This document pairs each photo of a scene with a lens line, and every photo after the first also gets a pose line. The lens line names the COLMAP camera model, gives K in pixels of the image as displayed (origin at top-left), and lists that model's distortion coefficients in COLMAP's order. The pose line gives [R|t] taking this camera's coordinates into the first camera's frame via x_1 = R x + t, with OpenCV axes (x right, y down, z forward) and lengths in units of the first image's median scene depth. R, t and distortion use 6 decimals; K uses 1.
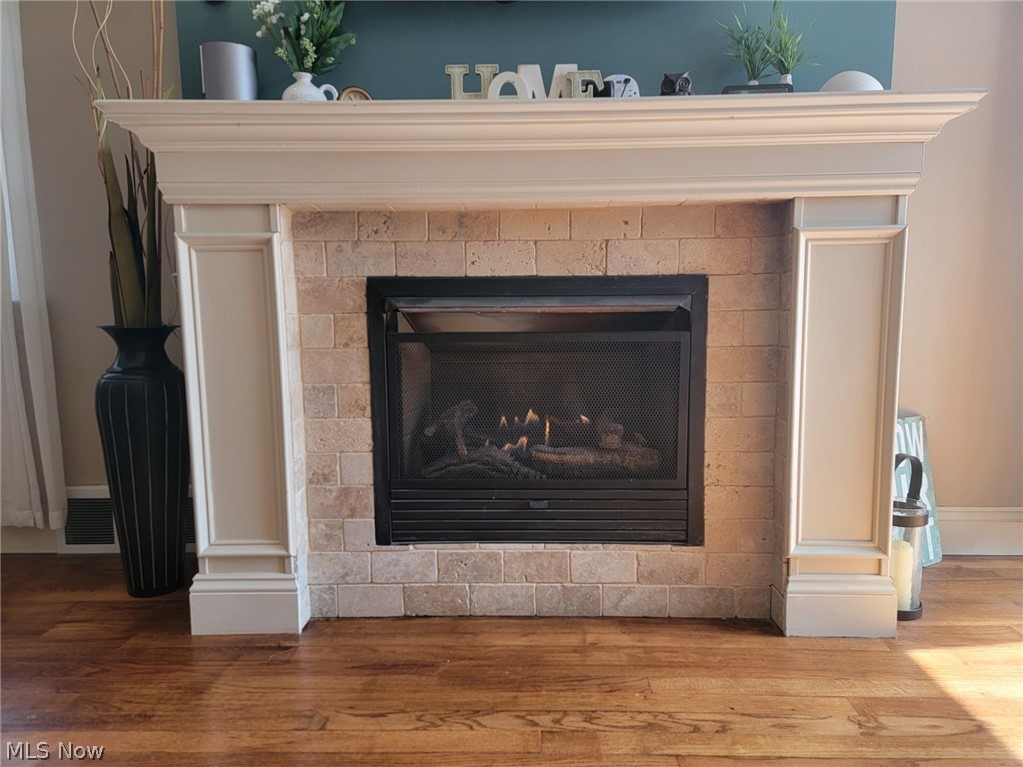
lens RADIAL K [[715.2, 0, 527.6], [0, 715.2, 382.4], [0, 0, 1]] dist [0.053323, 0.000611]
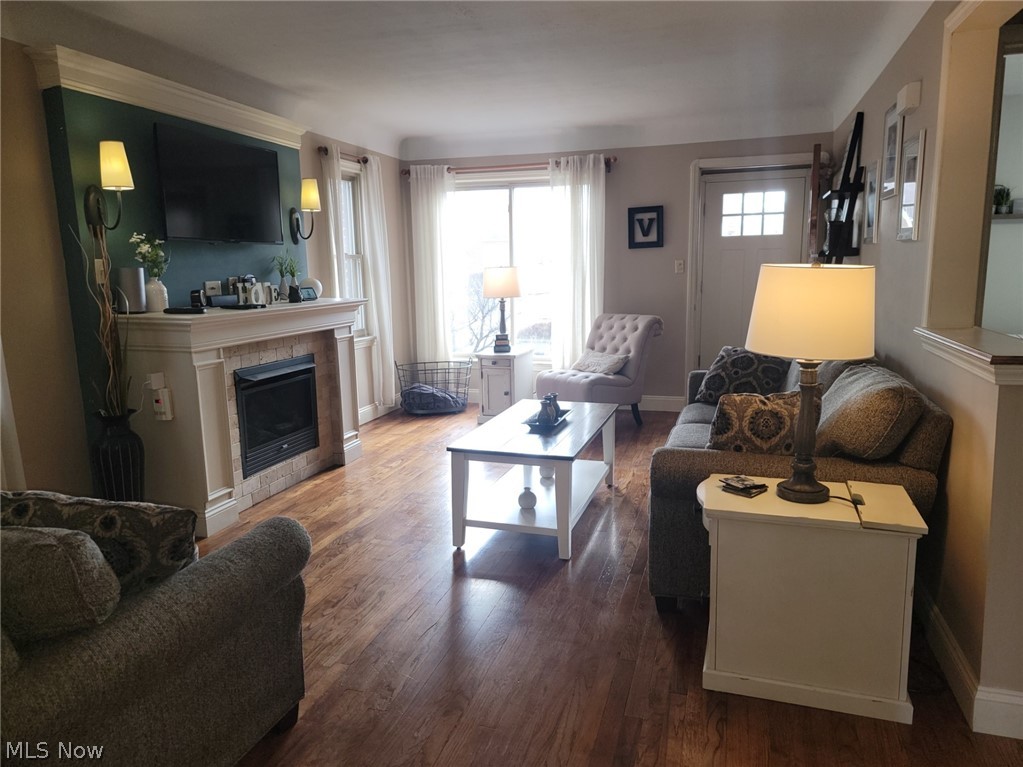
lens RADIAL K [[715.2, 0, 527.6], [0, 715.2, 382.4], [0, 0, 1]] dist [0.053323, 0.000611]
pose [[0.258439, -0.157444, 0.953111, -2.273794], [0.131185, 0.983209, 0.126845, -0.284301], [-0.957079, 0.092252, 0.274754, -0.621530]]
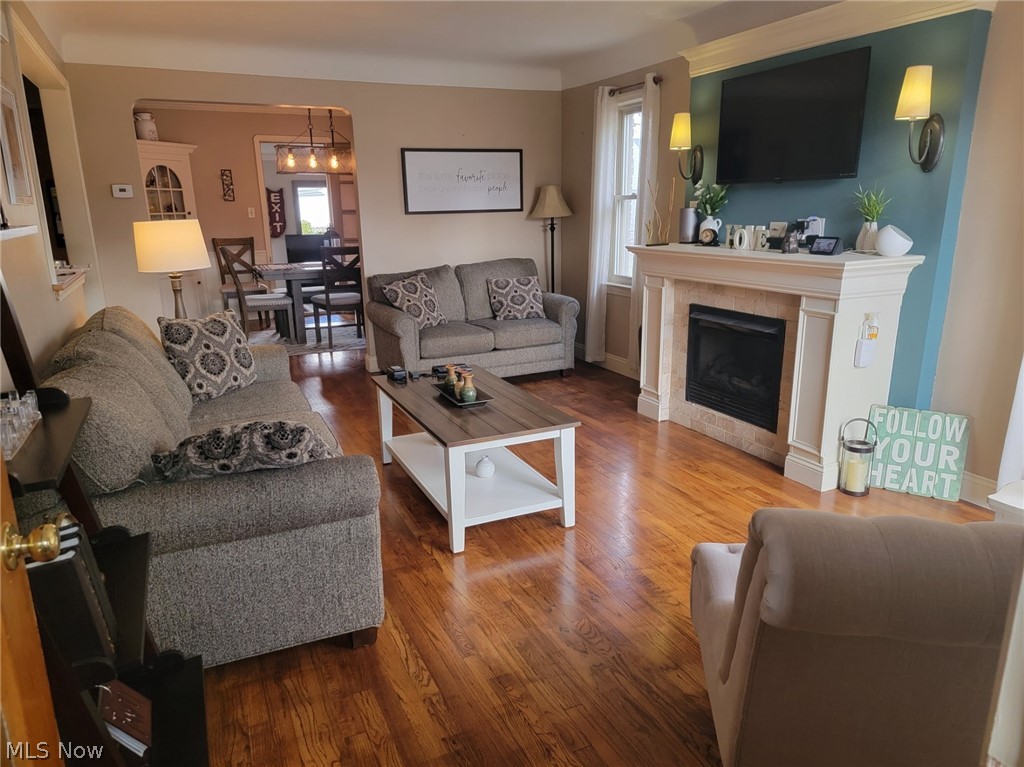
lens RADIAL K [[702.0, 0, 506.7], [0, 702.0, 394.7], [0, 0, 1]] dist [0.087043, -0.066181]
pose [[0.438086, 0.237299, -0.867047, 1.877180], [-0.097744, 0.971384, 0.216469, -0.319668], [0.893603, -0.010083, 0.448744, -0.841430]]
